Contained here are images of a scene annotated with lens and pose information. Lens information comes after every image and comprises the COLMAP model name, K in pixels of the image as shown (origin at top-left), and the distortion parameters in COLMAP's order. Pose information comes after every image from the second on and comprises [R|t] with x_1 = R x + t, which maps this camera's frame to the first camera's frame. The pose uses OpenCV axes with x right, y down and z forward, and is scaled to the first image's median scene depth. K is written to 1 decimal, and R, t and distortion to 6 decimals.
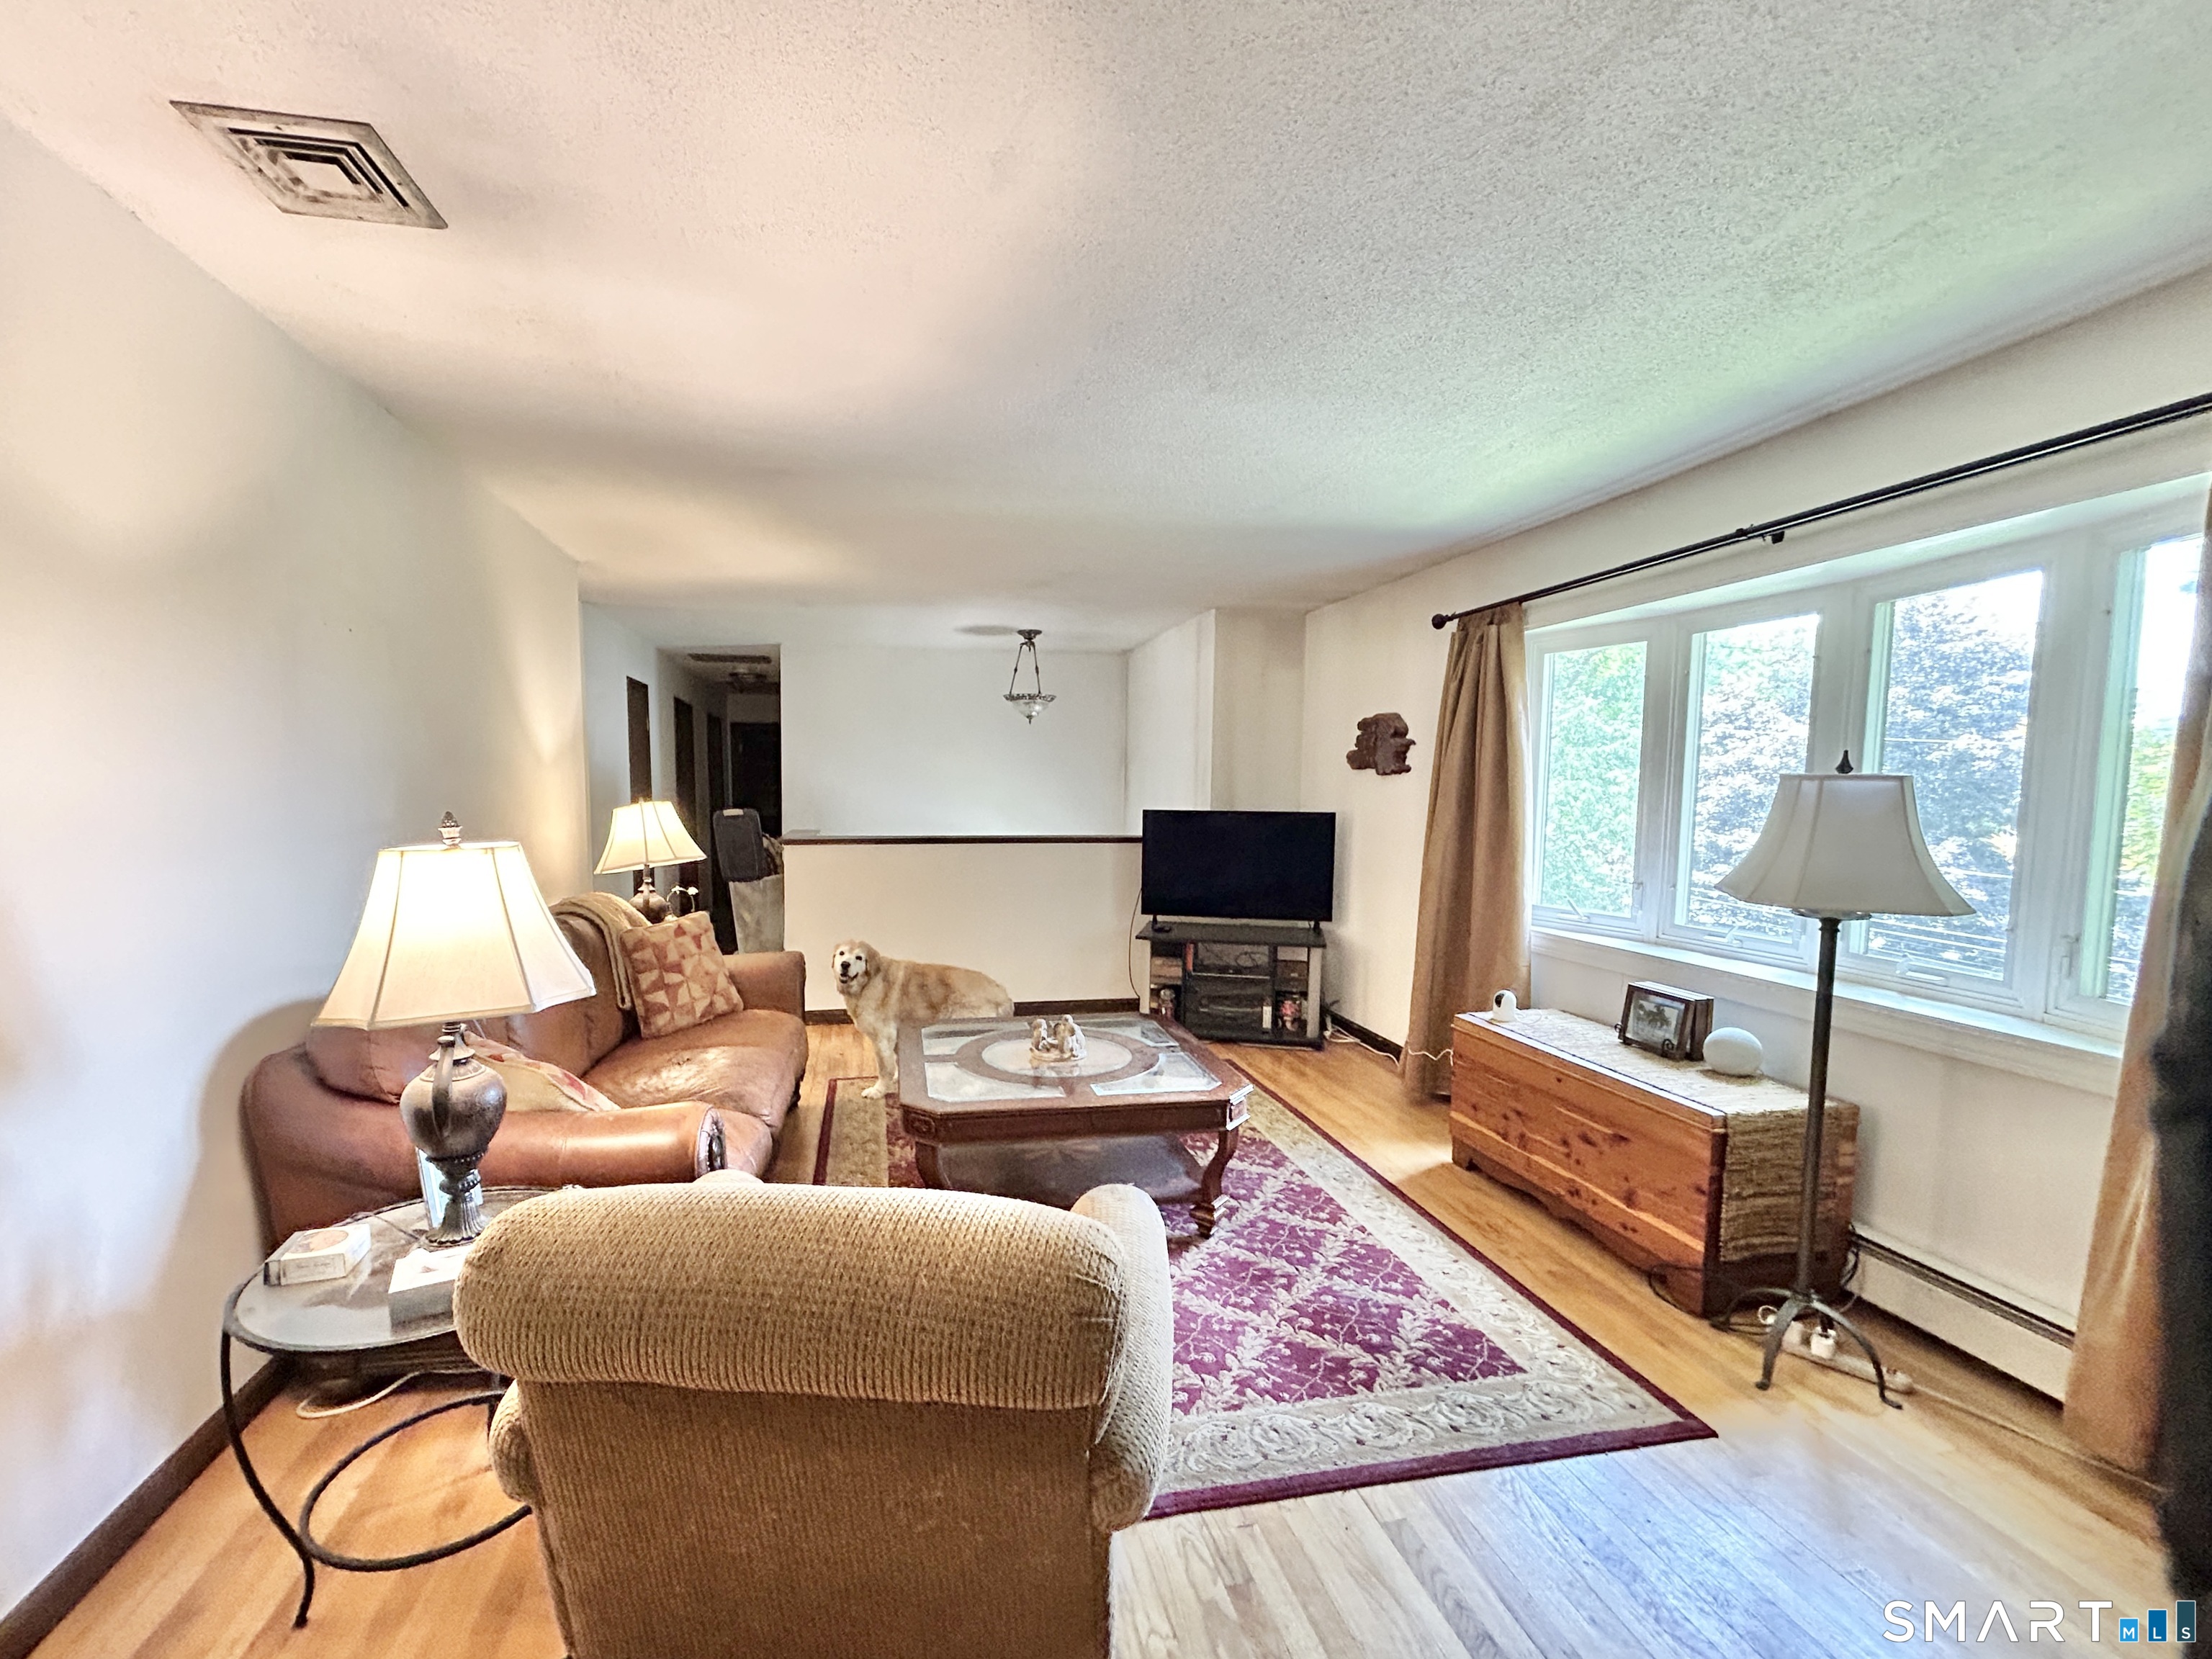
lens RADIAL K [[968.6, 0, 1097.8], [0, 968.6, 862.6], [0, 0, 1]] dist [0.002156, 0.000287]
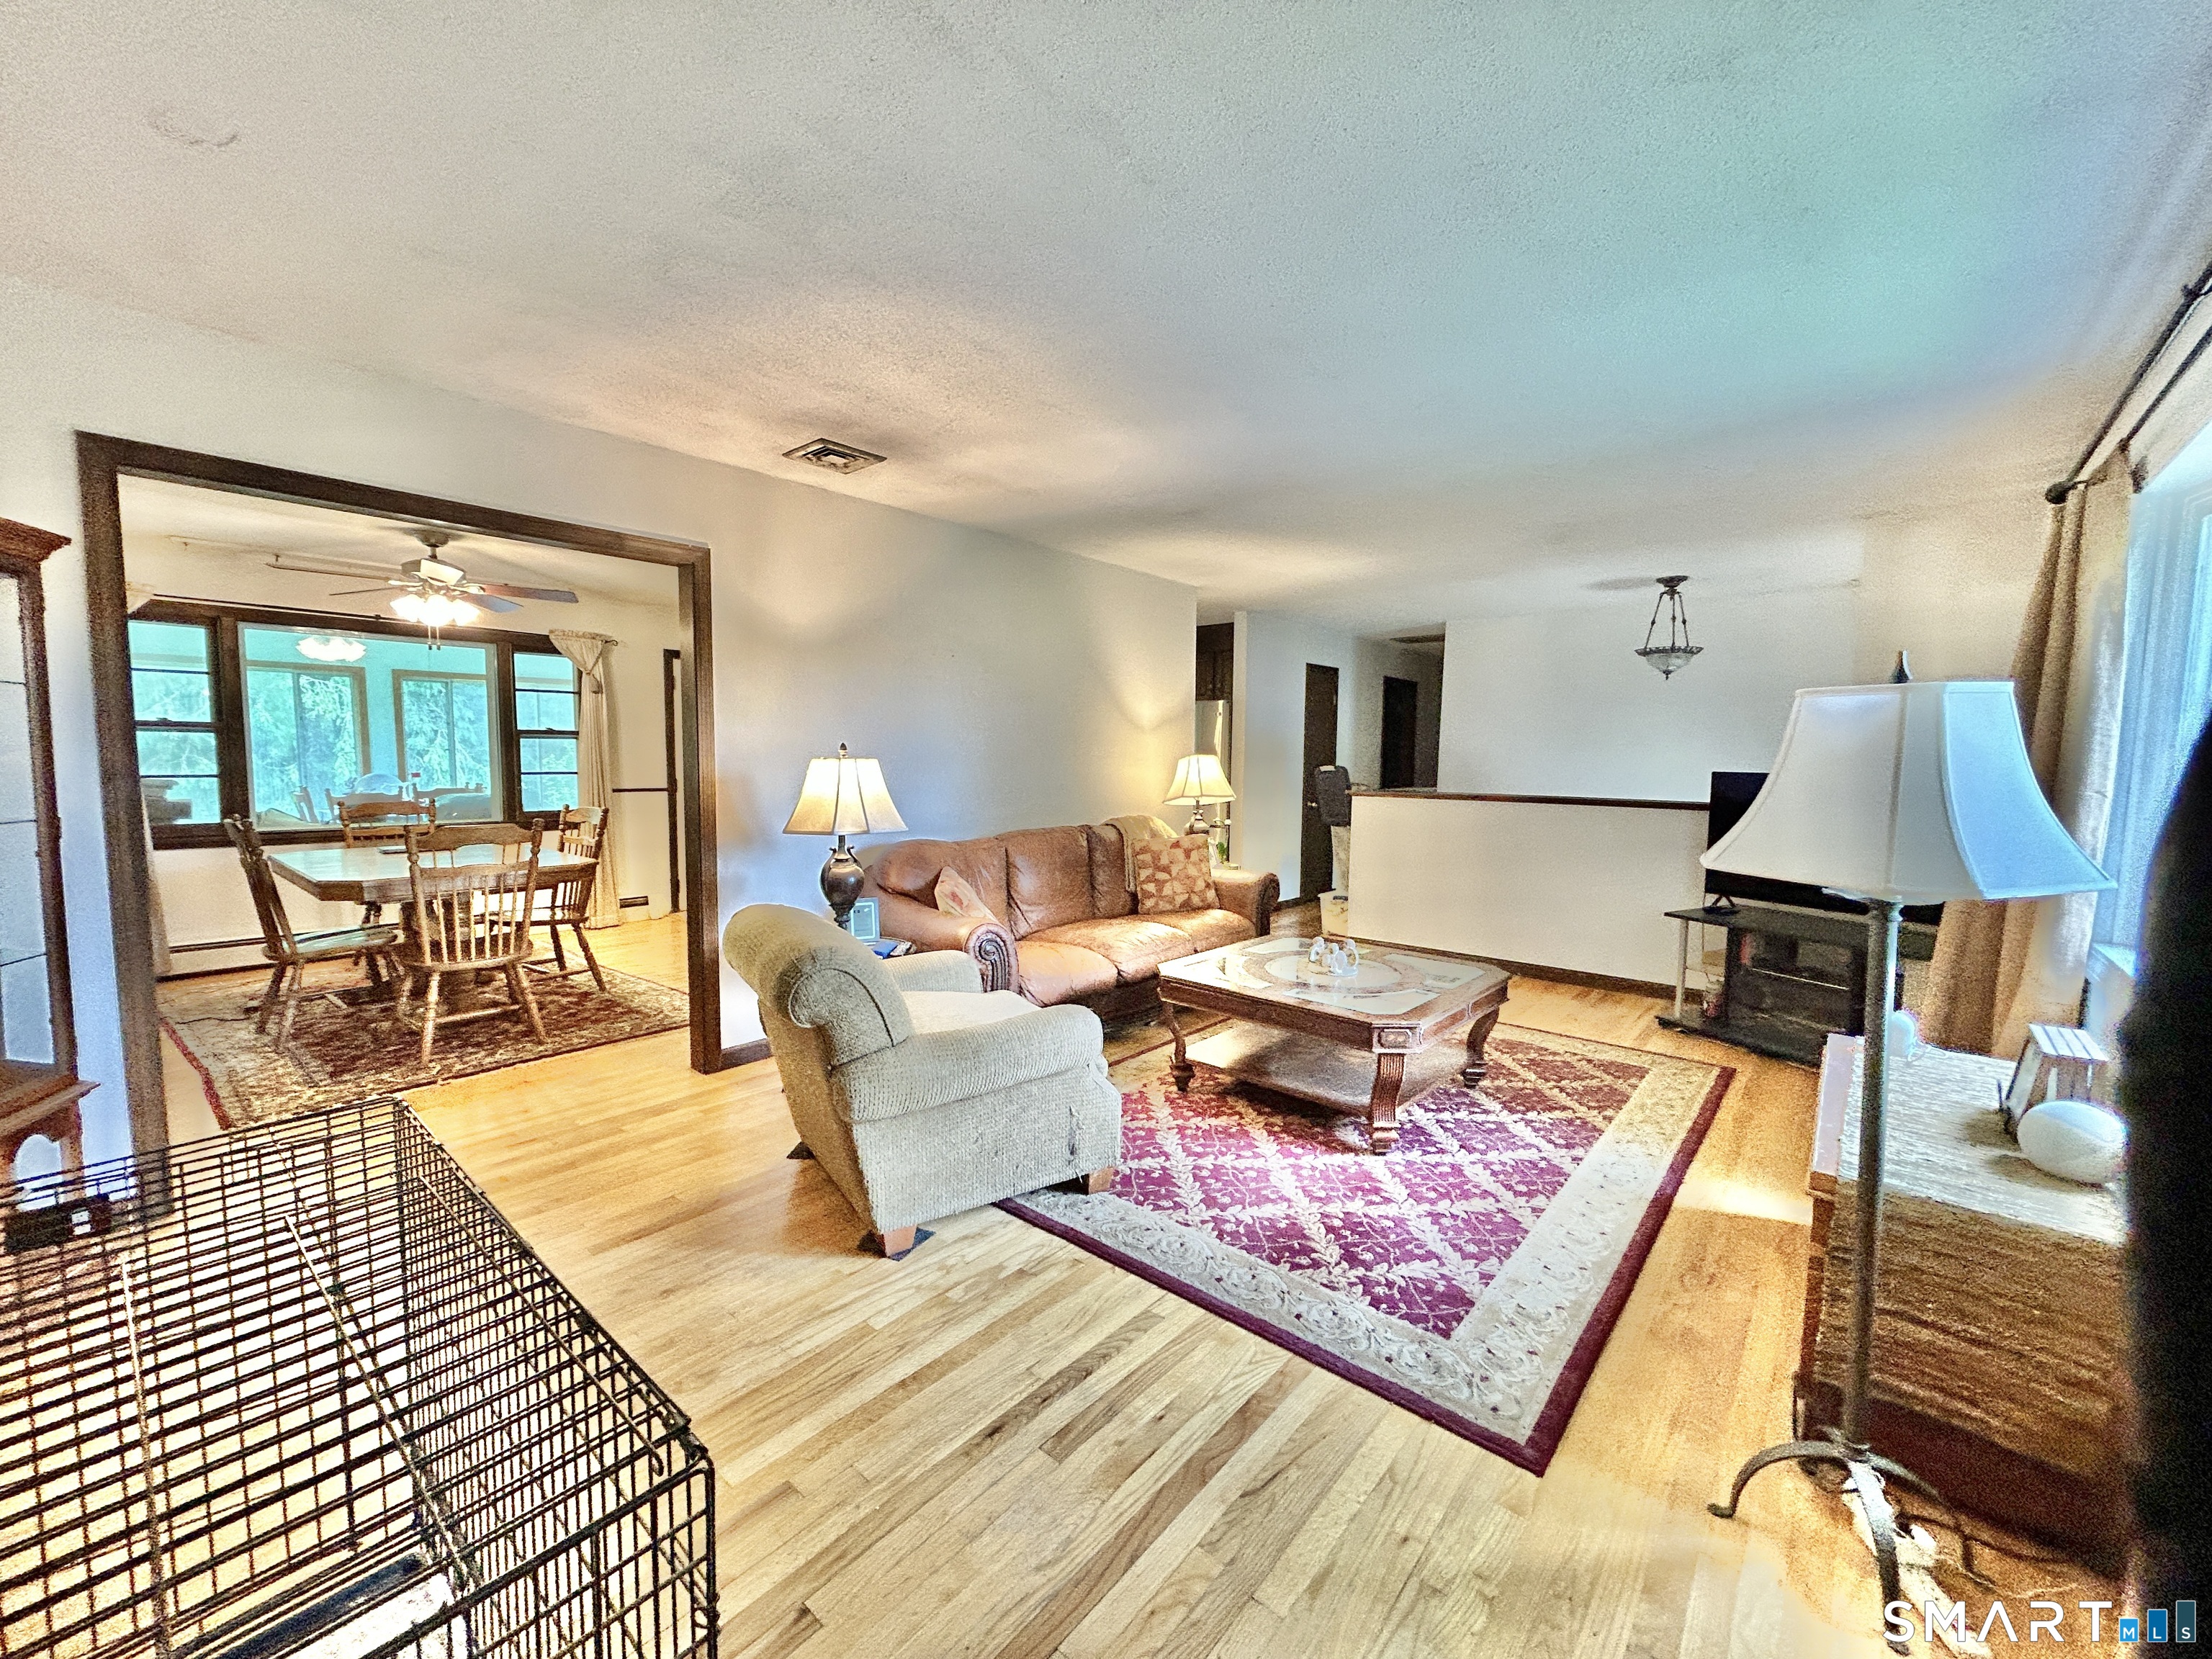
lens RADIAL K [[921.1, 0, 1106.0], [0, 921.1, 829.5], [0, 0, 1]] dist [-0.000314, -0.000015]
pose [[0.604116, 0.066579, -0.794110, 0.600851], [-0.069598, 0.997104, 0.030651, 0.015339], [0.793851, 0.036752, 0.607000, 0.109741]]
